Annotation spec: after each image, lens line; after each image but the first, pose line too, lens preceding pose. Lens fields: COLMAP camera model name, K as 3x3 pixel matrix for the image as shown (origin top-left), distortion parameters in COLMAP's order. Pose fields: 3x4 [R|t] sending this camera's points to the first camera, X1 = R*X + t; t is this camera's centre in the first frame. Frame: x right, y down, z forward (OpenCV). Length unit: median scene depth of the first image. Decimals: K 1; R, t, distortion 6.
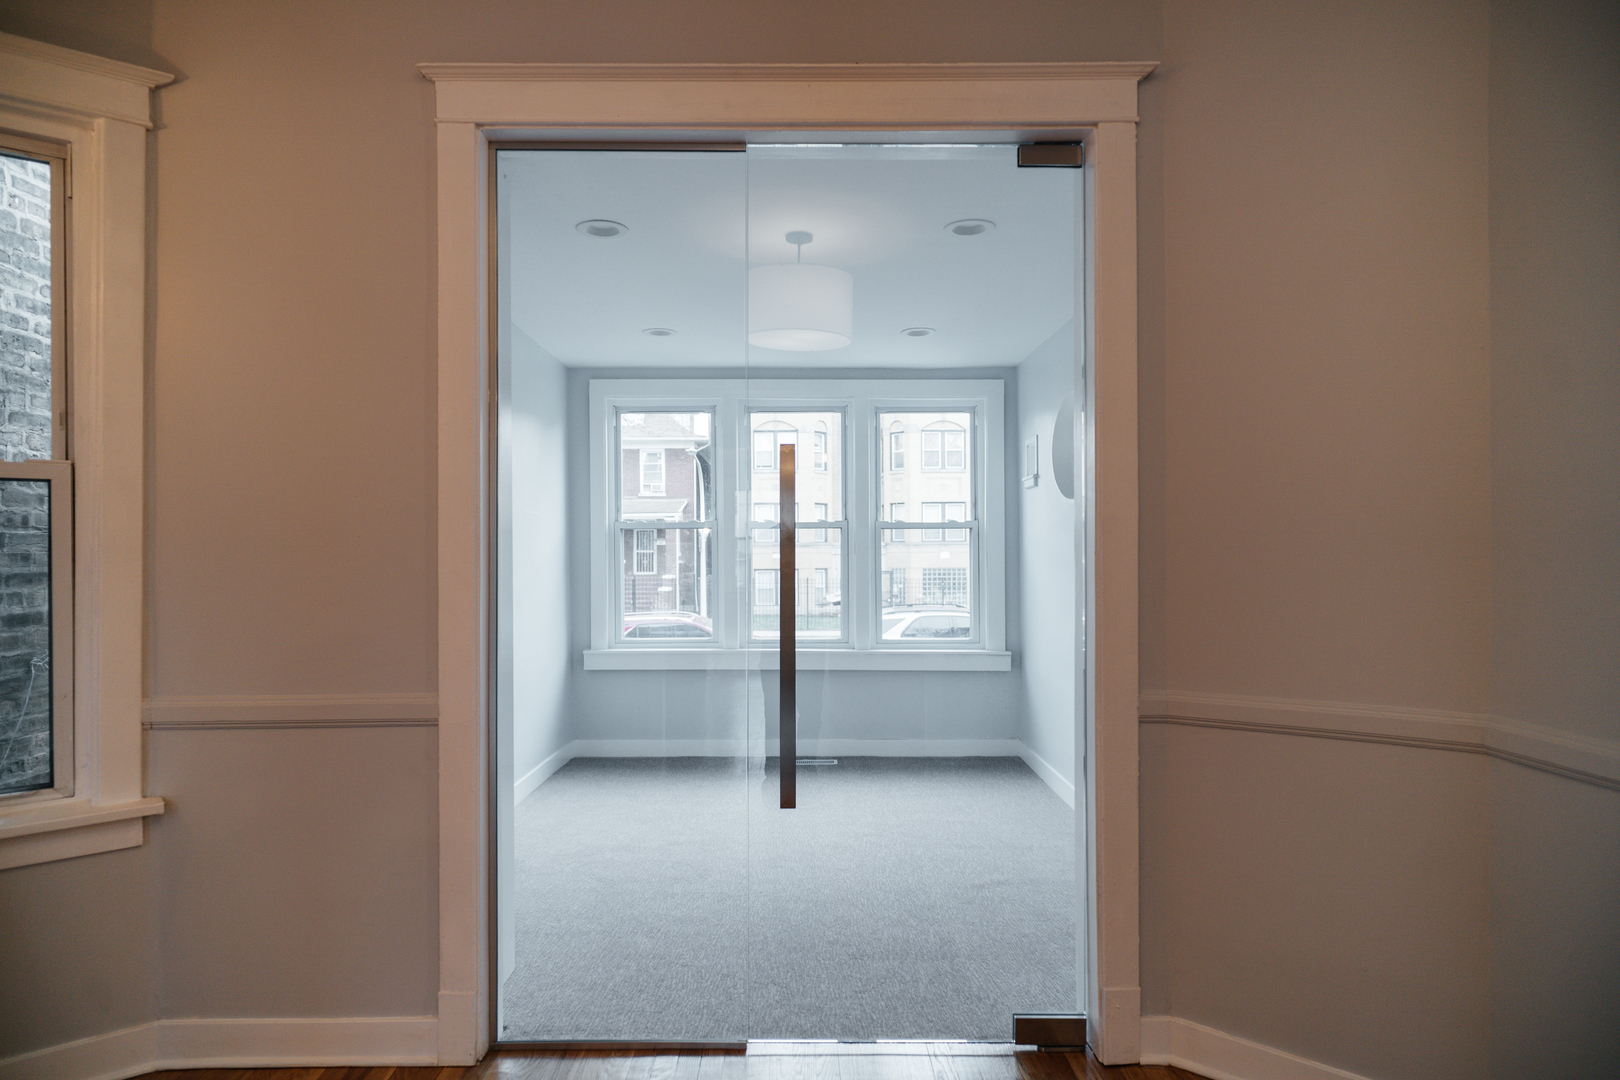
lens RADIAL K [[946.7, 0, 813.5], [0, 946.7, 543.3], [0, 0, 1]] dist [-0.021087, 0.000425]
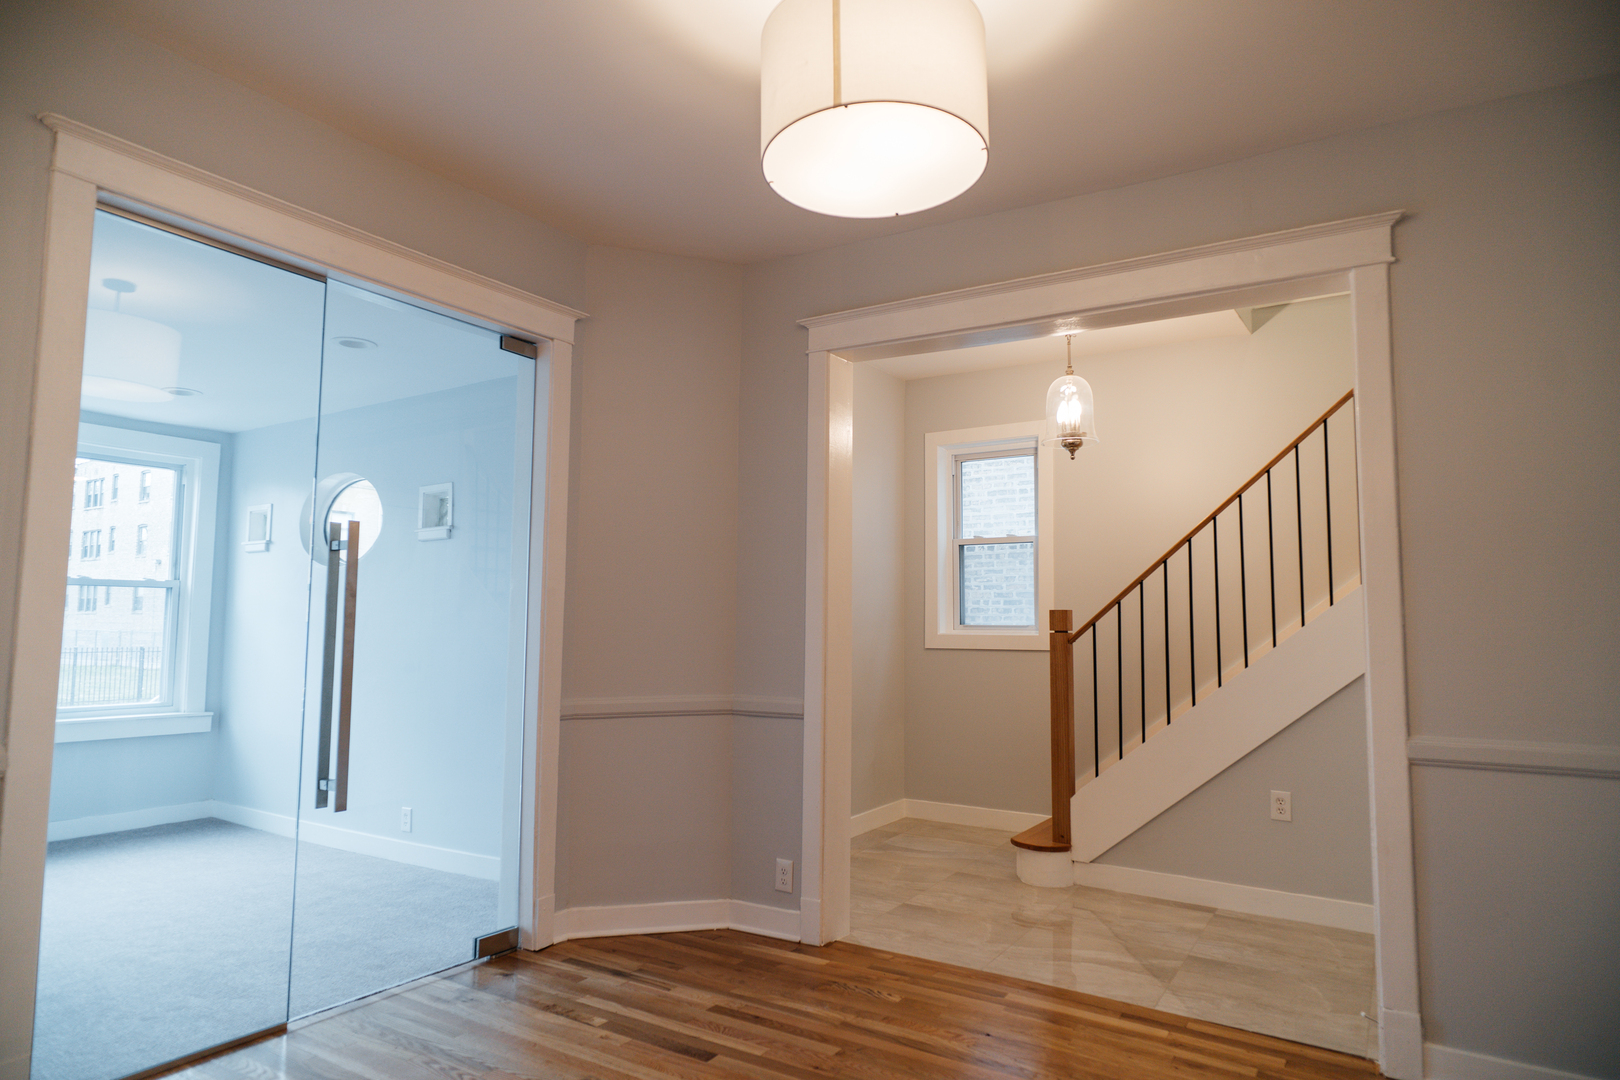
lens RADIAL K [[946.7, 0, 813.6], [0, 946.7, 541.6], [0, 0, 1]] dist [-0.021087, 0.000425]
pose [[0.534105, 0.080574, 0.841570, -0.737344], [-0.016145, 0.996239, -0.085136, 0.019499], [-0.845264, 0.031884, 0.533397, -0.196127]]
